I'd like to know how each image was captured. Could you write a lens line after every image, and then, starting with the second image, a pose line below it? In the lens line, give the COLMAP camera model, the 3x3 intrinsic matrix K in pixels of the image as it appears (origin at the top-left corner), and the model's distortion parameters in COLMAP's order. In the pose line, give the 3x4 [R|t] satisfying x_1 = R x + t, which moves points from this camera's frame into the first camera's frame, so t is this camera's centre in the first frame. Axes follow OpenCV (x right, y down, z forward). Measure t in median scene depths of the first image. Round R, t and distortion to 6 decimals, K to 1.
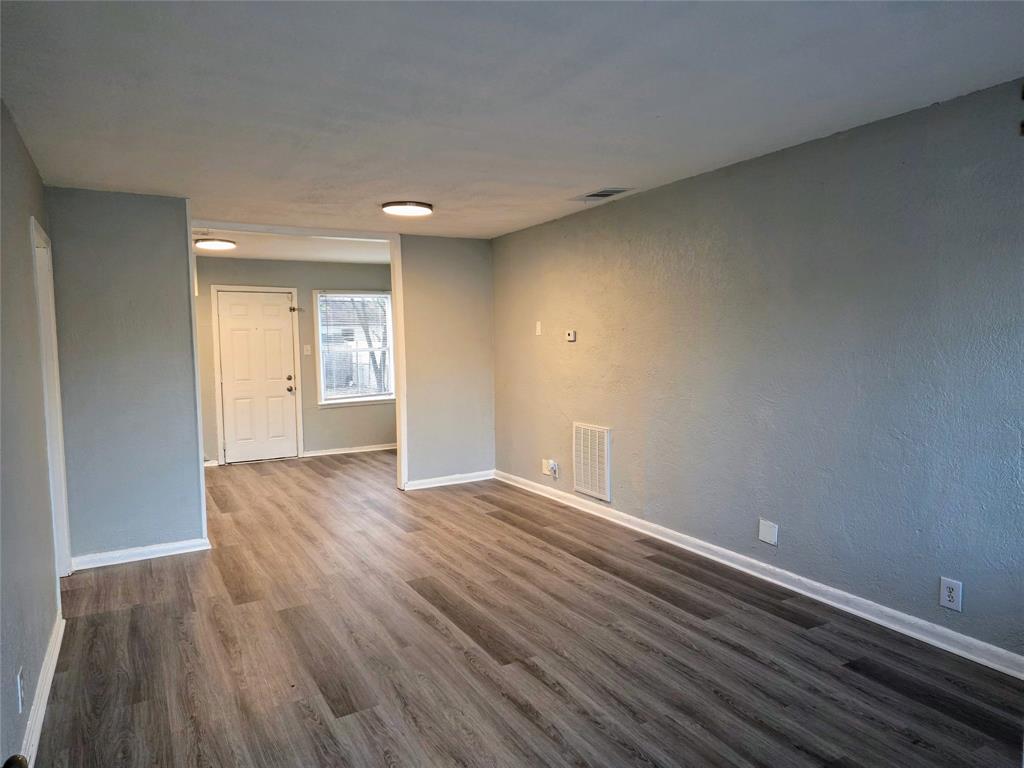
lens RADIAL K [[706.8, 0, 516.4], [0, 706.8, 383.1], [0, 0, 1]] dist [-0.054971, -0.005932]
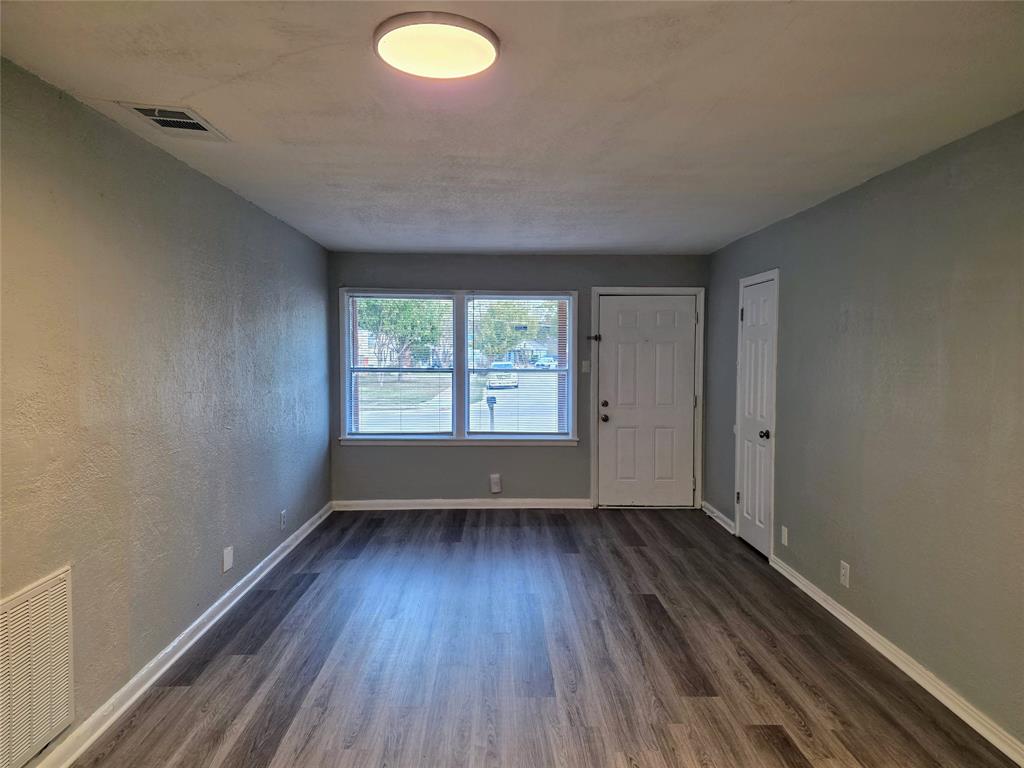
lens RADIAL K [[706.8, 0, 512.6], [0, 706.8, 382.6], [0, 0, 1]] dist [-0.054971, -0.005932]
pose [[-0.893267, -0.012239, 0.449359, -0.508898], [0.038783, 0.993804, 0.104163, -0.145510], [-0.447849, 0.110473, -0.887258, 1.869776]]
